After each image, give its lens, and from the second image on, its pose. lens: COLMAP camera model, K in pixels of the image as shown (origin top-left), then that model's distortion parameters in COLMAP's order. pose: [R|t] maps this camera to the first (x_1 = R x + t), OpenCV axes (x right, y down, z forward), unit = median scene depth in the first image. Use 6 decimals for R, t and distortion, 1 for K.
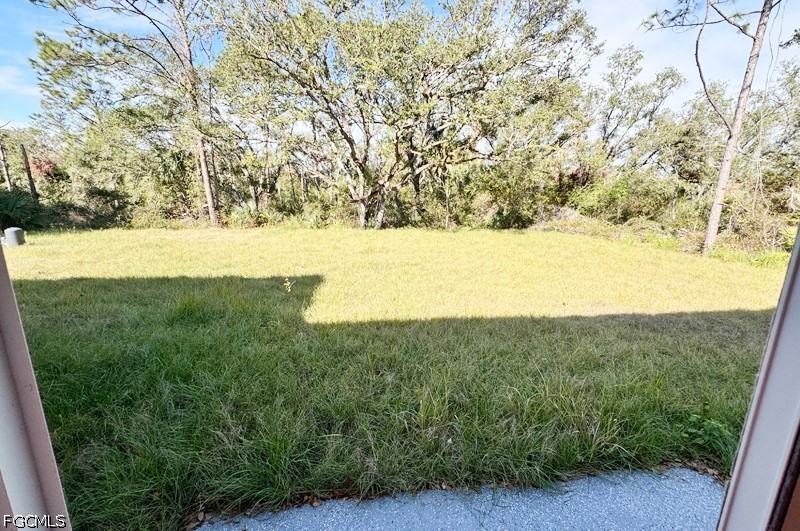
lens RADIAL K [[324.7, 0, 400.0], [0, 324.7, 265.5], [0, 0, 1]] dist [-0.003013, 0.000014]
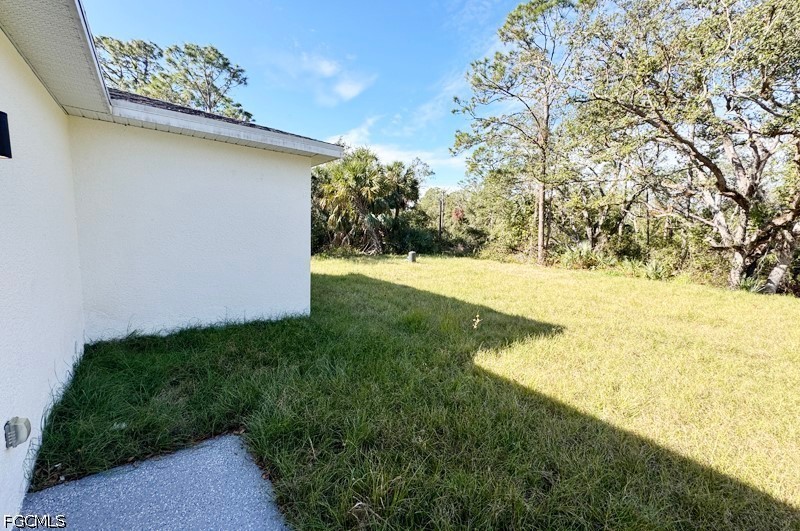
lens RADIAL K [[318.2, 0, 401.4], [0, 318.2, 266.5], [0, 0, 1]] dist [-0.001219, -0.000178]
pose [[0.522173, 0.105594, -0.846277, 0.083445], [-0.204106, 0.978941, -0.003791, -0.013553], [0.828056, 0.174710, 0.532729, 0.057546]]
